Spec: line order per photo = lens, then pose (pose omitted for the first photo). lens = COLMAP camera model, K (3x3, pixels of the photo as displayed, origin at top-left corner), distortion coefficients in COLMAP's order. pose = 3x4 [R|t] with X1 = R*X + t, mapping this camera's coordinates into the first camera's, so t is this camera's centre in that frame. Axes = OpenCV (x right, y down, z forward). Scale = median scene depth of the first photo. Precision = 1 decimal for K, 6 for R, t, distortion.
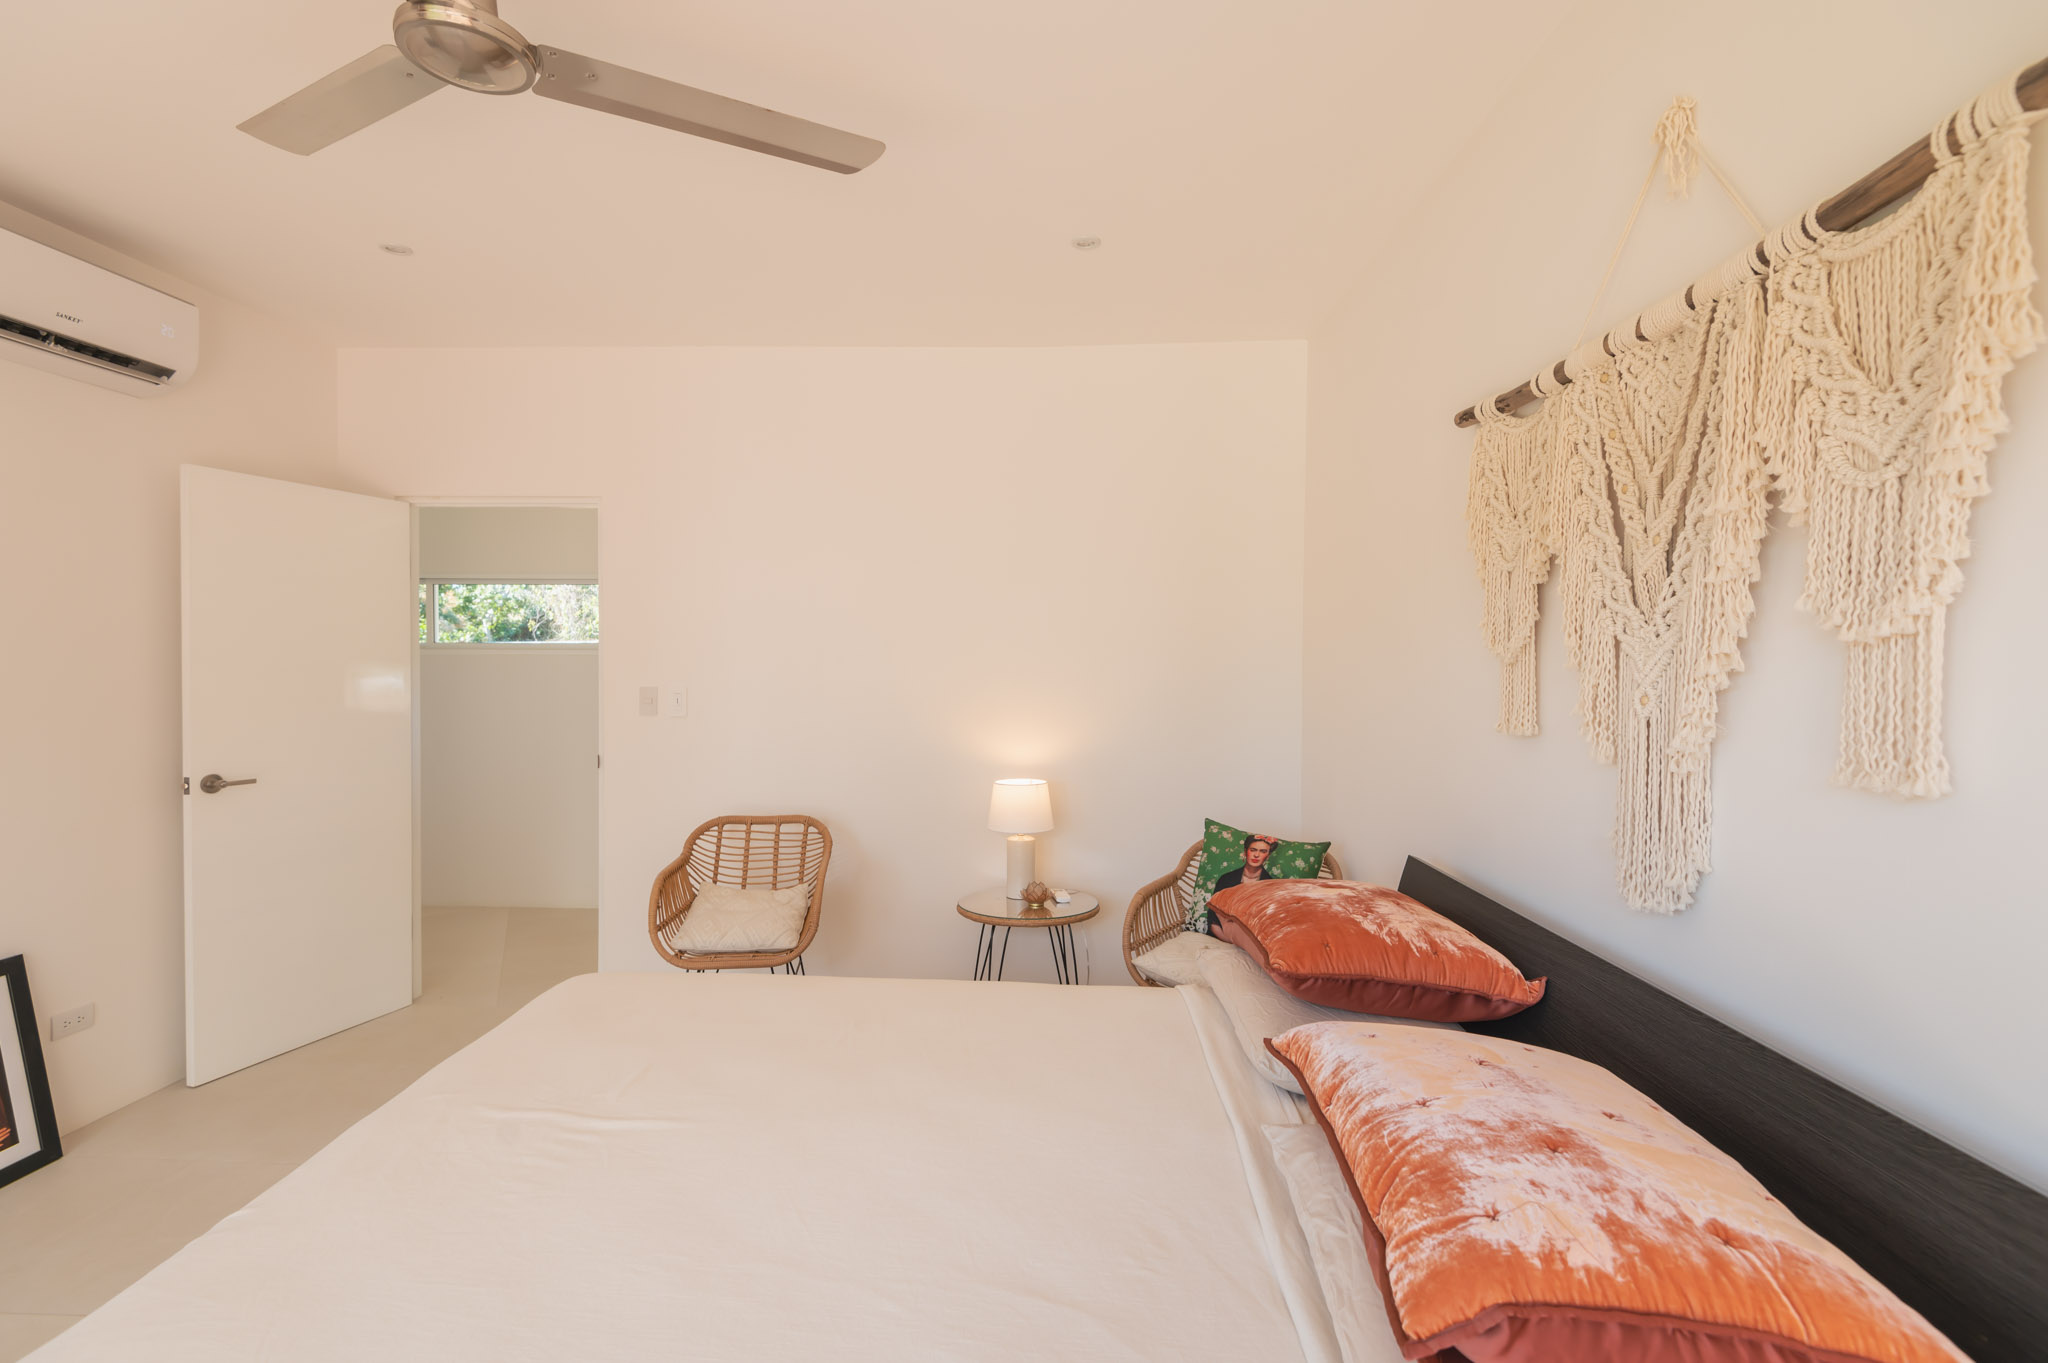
lens RADIAL K [[919.7, 0, 1019.7], [0, 919.7, 670.1], [0, 0, 1]] dist [0.029831, -0.015230]
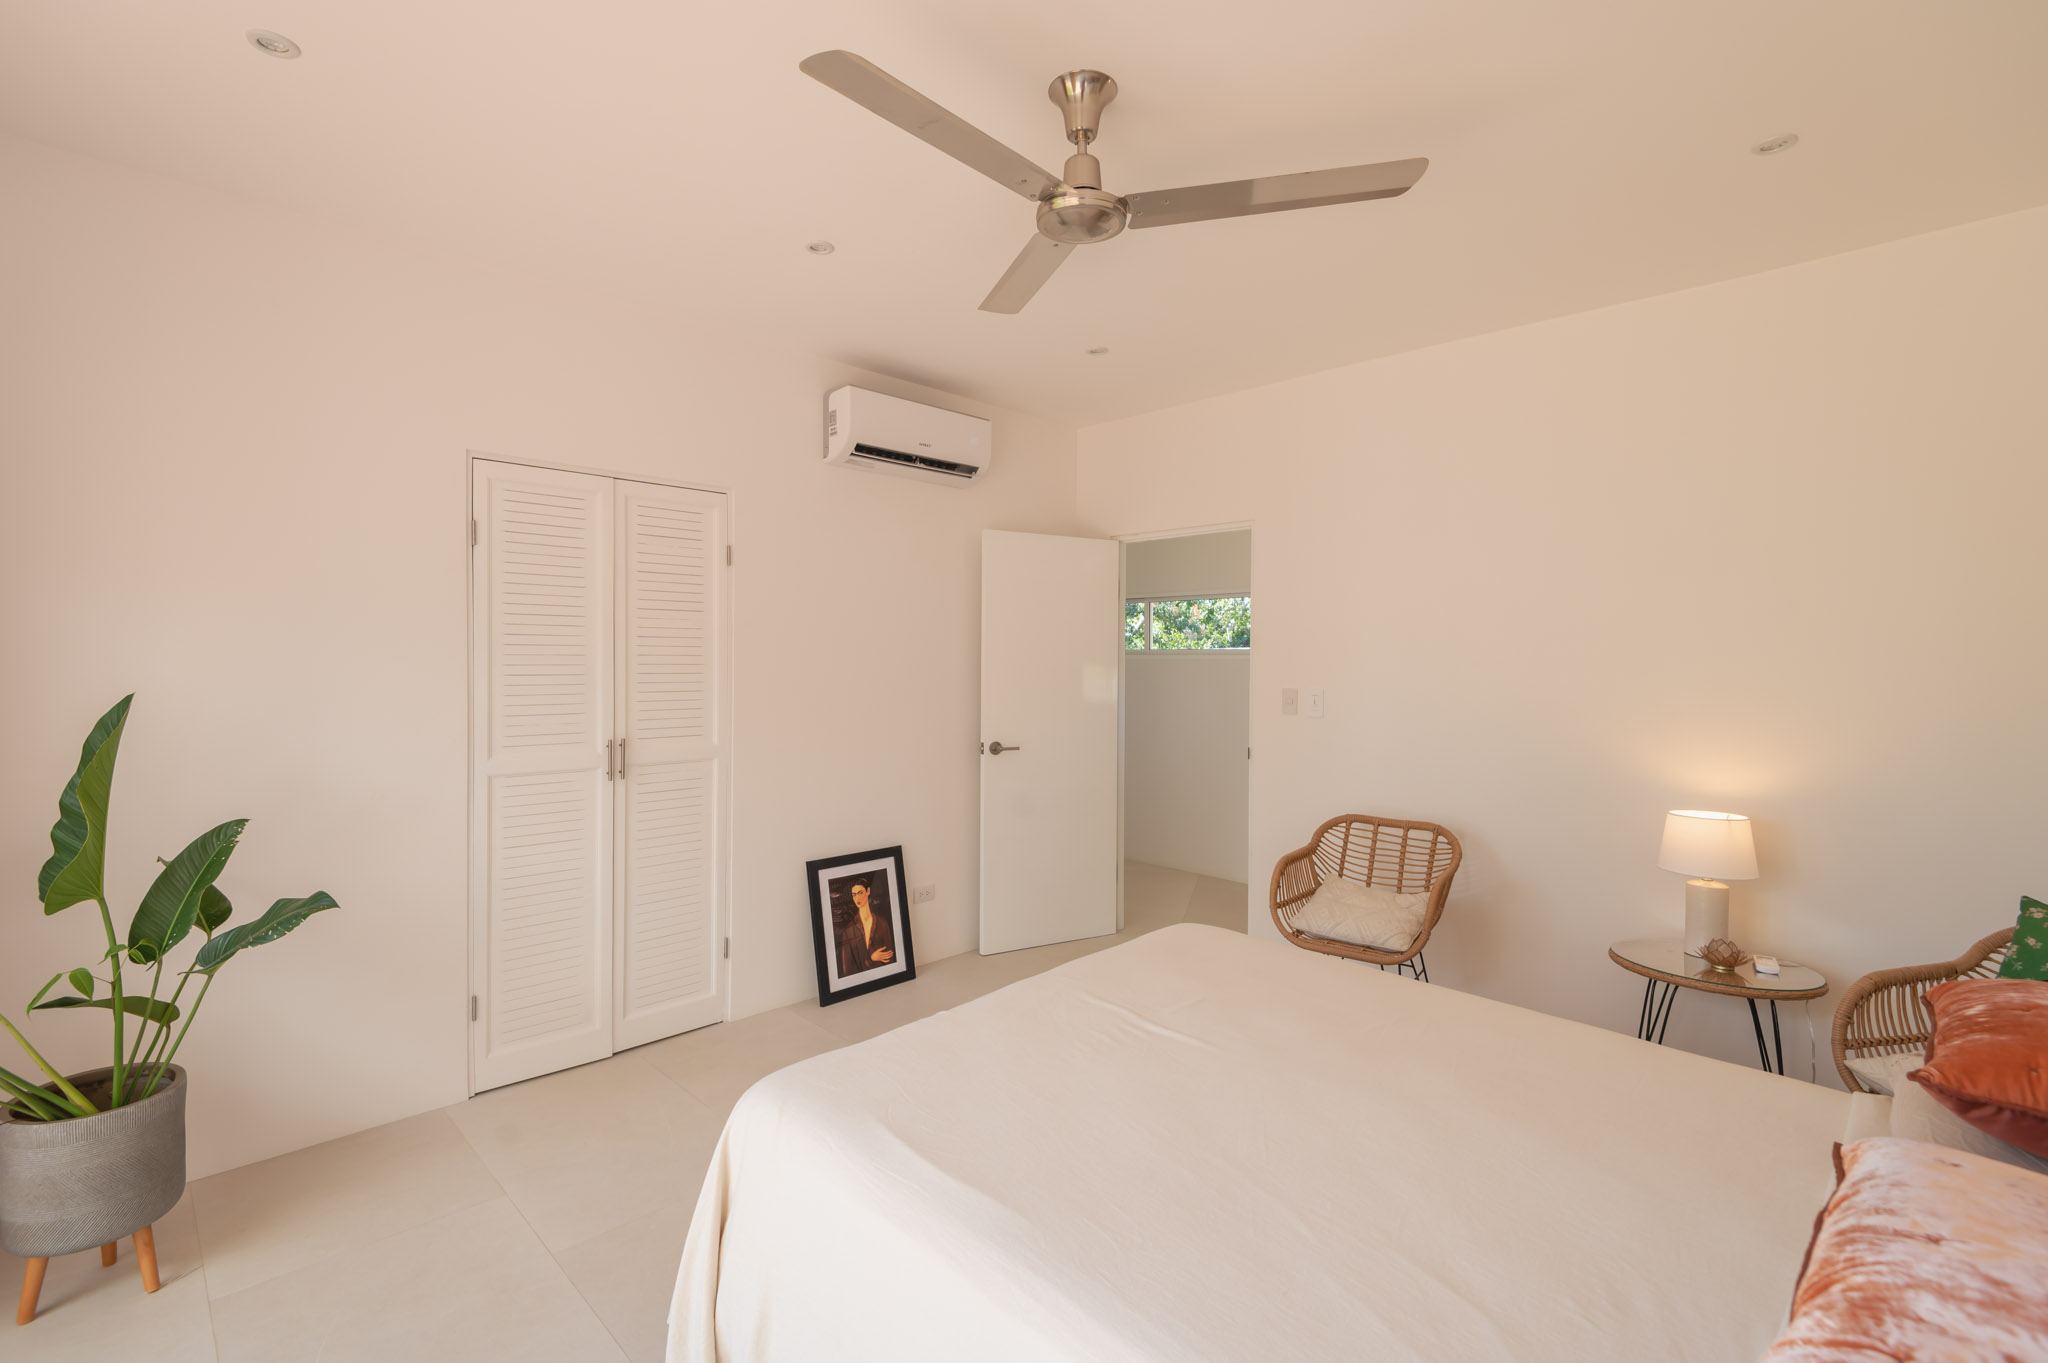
lens RADIAL K [[919.7, 0, 1019.7], [0, 919.7, 670.1], [0, 0, 1]] dist [0.029831, -0.015230]
pose [[0.736216, 0.008599, -0.676692, 0.114092], [-0.012407, 0.999923, -0.000792, 0.001018], [0.676633, 0.008979, 0.736266, -0.025283]]
